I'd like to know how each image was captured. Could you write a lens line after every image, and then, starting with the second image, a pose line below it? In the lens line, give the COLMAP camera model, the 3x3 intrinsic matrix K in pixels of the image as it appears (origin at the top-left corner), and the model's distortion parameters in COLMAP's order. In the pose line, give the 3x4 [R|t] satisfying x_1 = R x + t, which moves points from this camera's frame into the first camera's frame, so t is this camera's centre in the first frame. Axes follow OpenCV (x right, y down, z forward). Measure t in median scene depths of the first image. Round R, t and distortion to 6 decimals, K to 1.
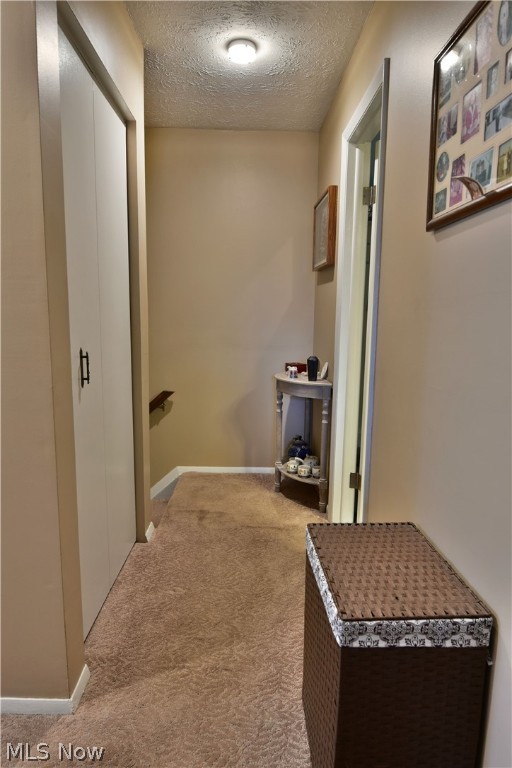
lens RADIAL K [[466.9, 0, 257.2], [0, 466.9, 384.0], [0, 0, 1]] dist [-0.009888, -0.007597]
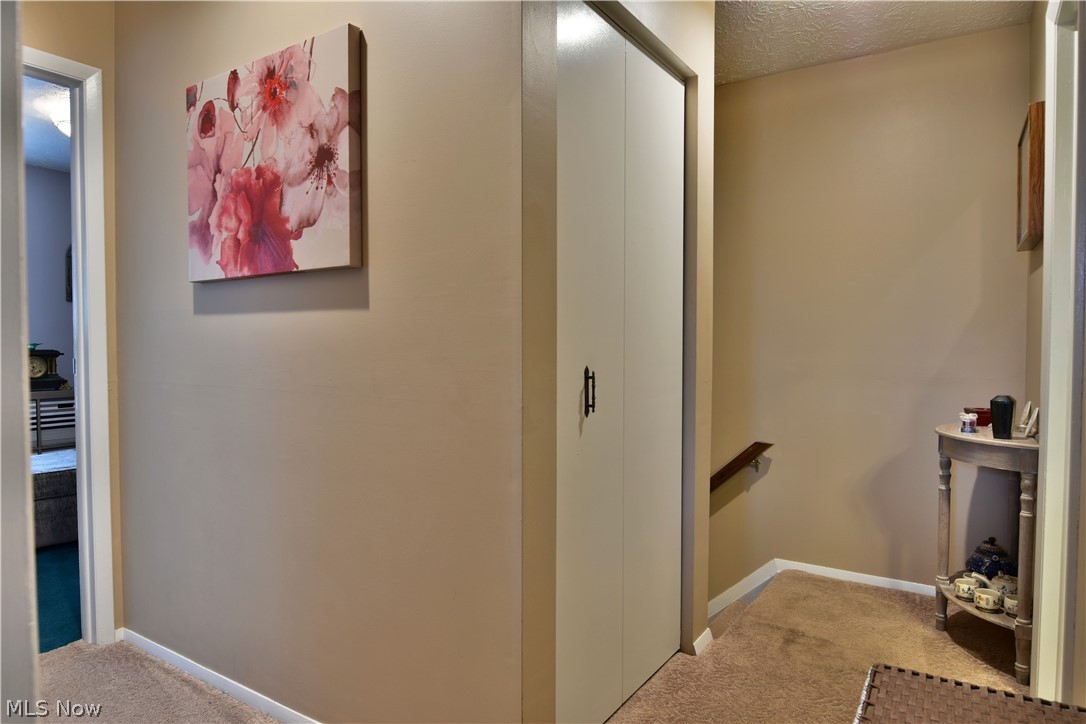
lens RADIAL K [[660.3, 0, 546.3], [0, 660.3, 362.0], [0, 0, 1]] dist [-0.009888, -0.007597]
pose [[0.826380, 0.003182, -0.563103, 0.104667], [-0.069034, 0.993014, -0.095700, 0.014675], [0.558865, 0.117958, 0.820827, 0.023454]]
